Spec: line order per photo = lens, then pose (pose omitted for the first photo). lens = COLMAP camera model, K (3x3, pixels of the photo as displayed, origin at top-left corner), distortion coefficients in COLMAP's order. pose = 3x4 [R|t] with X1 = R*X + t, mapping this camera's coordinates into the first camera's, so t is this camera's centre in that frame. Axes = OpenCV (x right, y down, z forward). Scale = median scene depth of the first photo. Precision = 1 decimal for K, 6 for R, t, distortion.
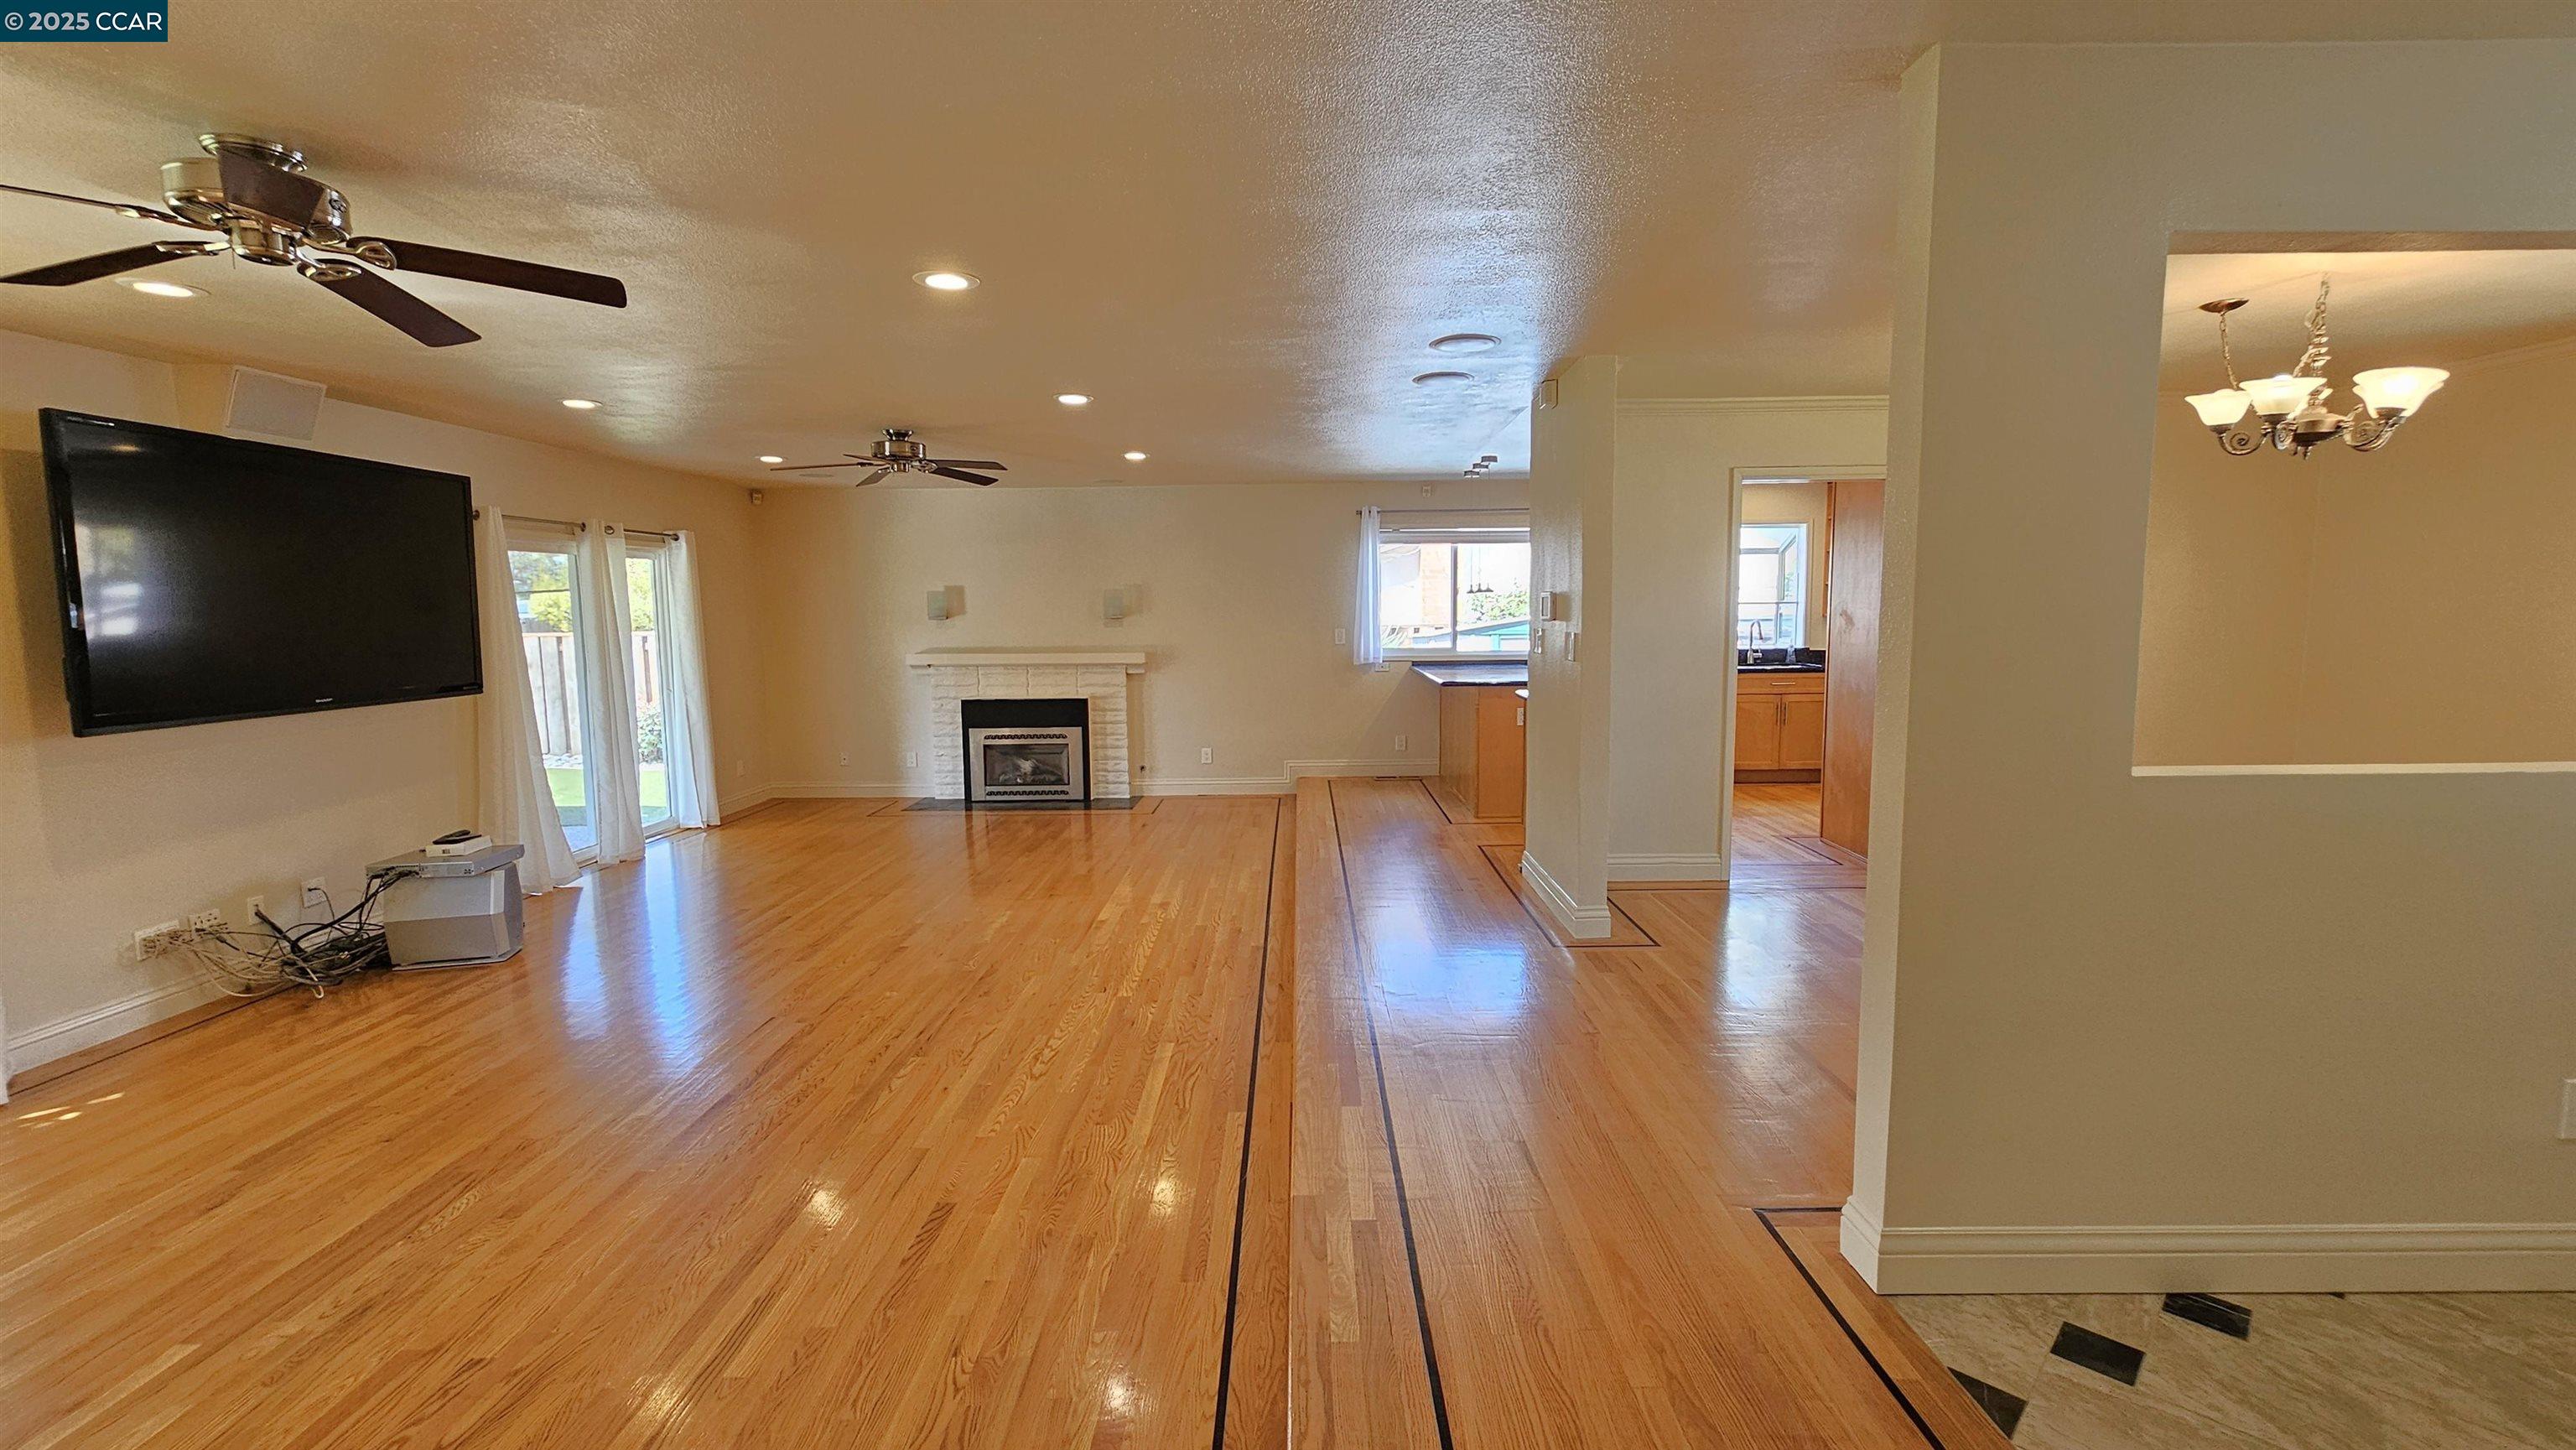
lens RADIAL K [[1051.5, 0, 1282.3], [0, 1051.5, 712.6], [0, 0, 1]] dist [-0.000148, 0.000818]
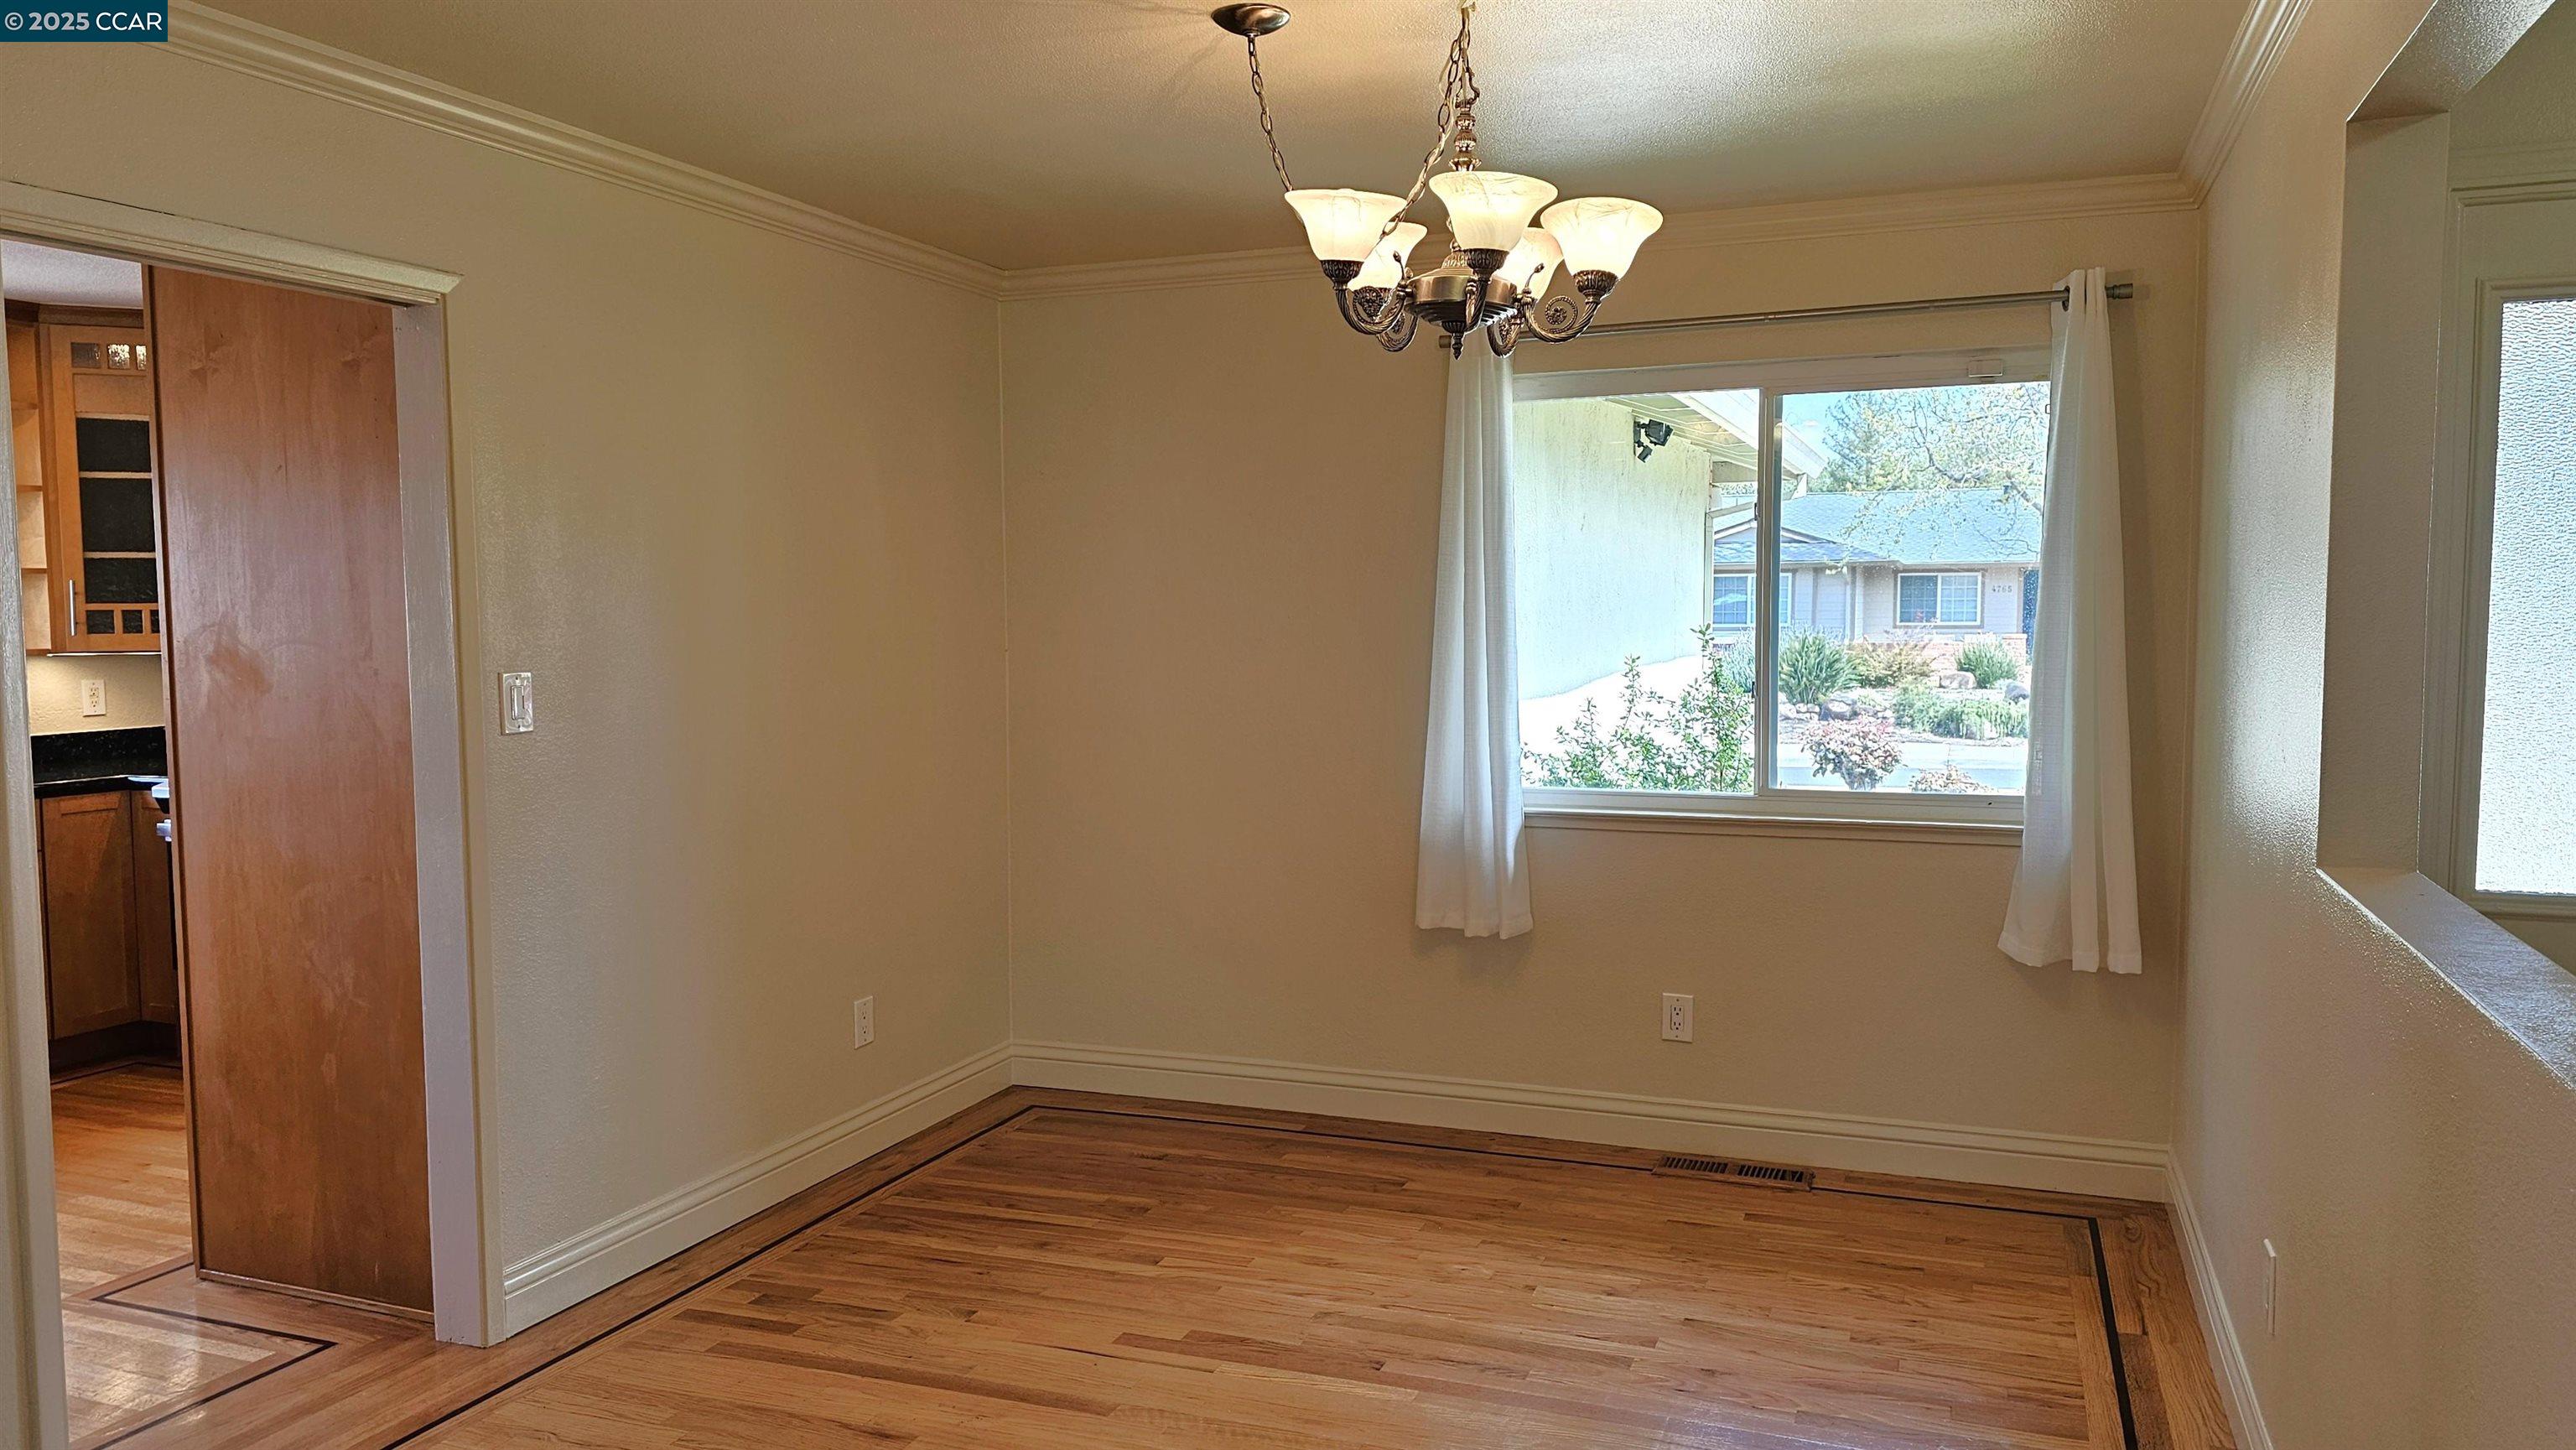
lens RADIAL K [[1761.4, 0, 1298.2], [0, 1761.4, 720.8], [0, 0, 1]] dist [0.037854, -0.019504]
pose [[0.336225, -0.062419, 0.939711, 0.059621], [0.101866, 0.994358, 0.029601, -0.044929], [-0.936256, 0.085772, 0.340686, 0.365076]]
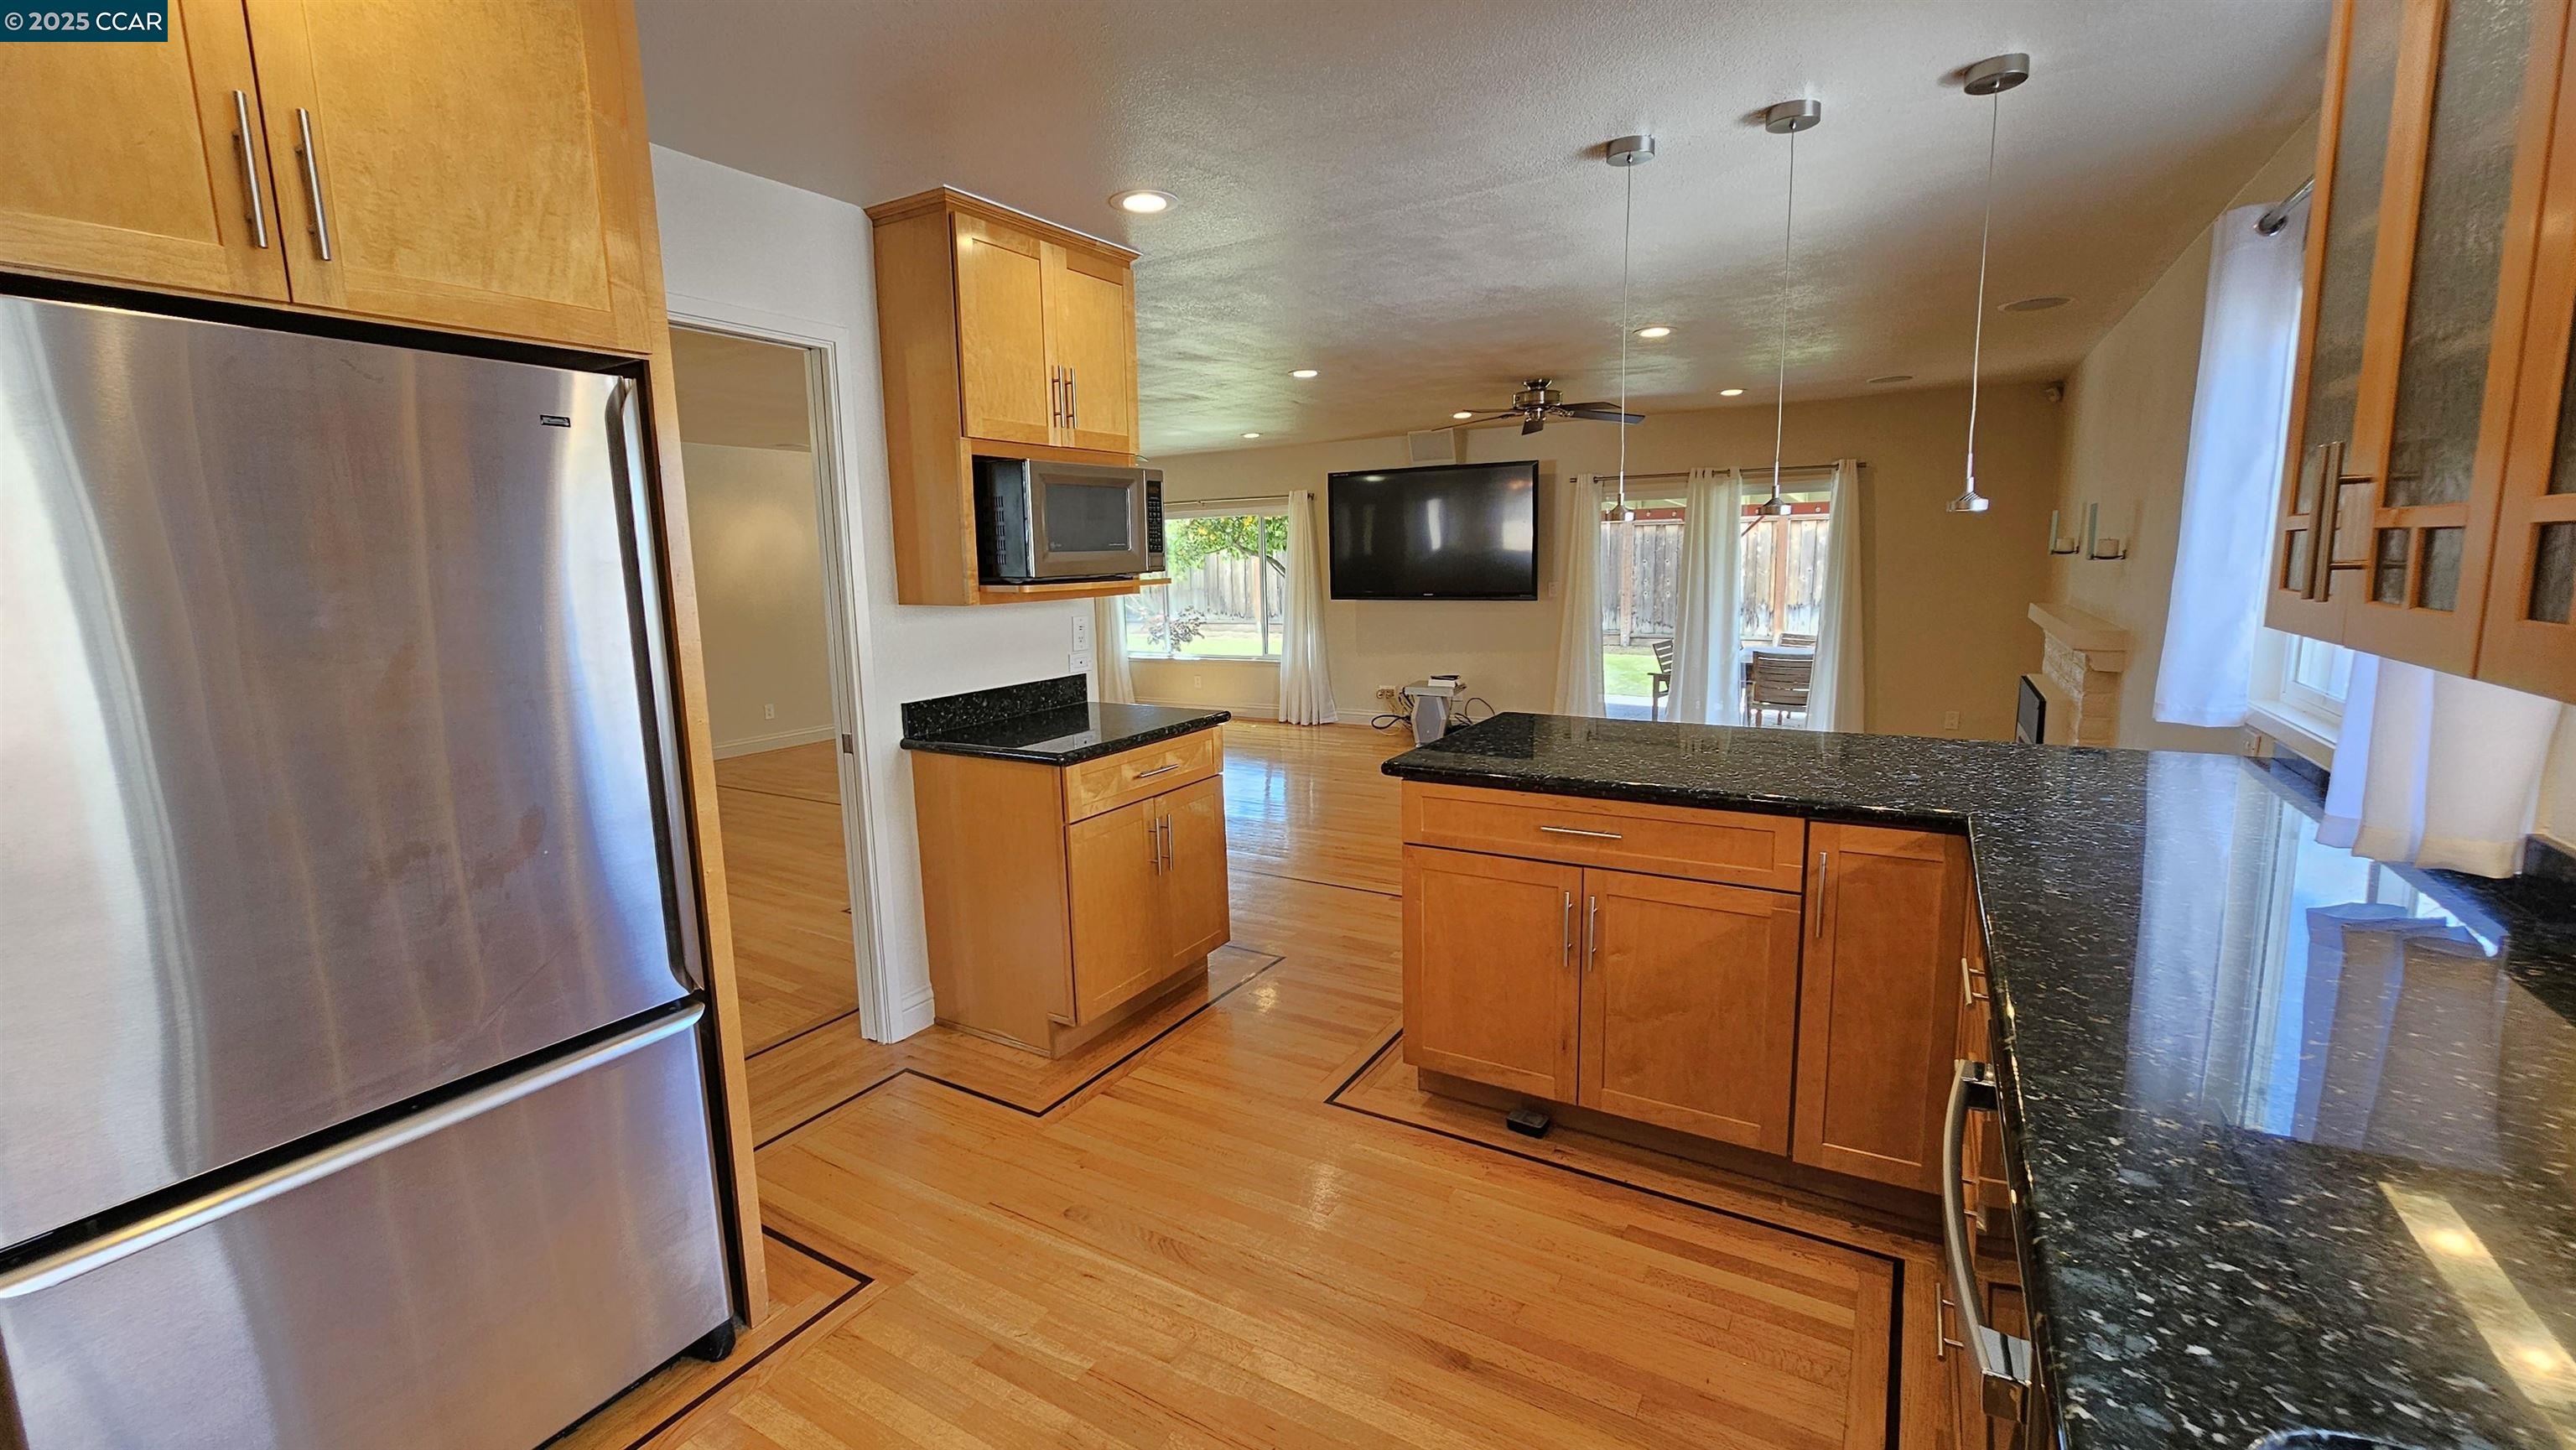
lens RADIAL K [[1051.5, 0, 1281.4], [0, 1051.5, 712.8], [0, 0, 1]] dist [-0.000148, 0.000818]
pose [[-0.496020, 0.151863, -0.854928, 0.601180], [-0.062020, 0.975876, 0.209331, -0.120783], [0.866093, 0.156855, -0.474635, 1.103027]]
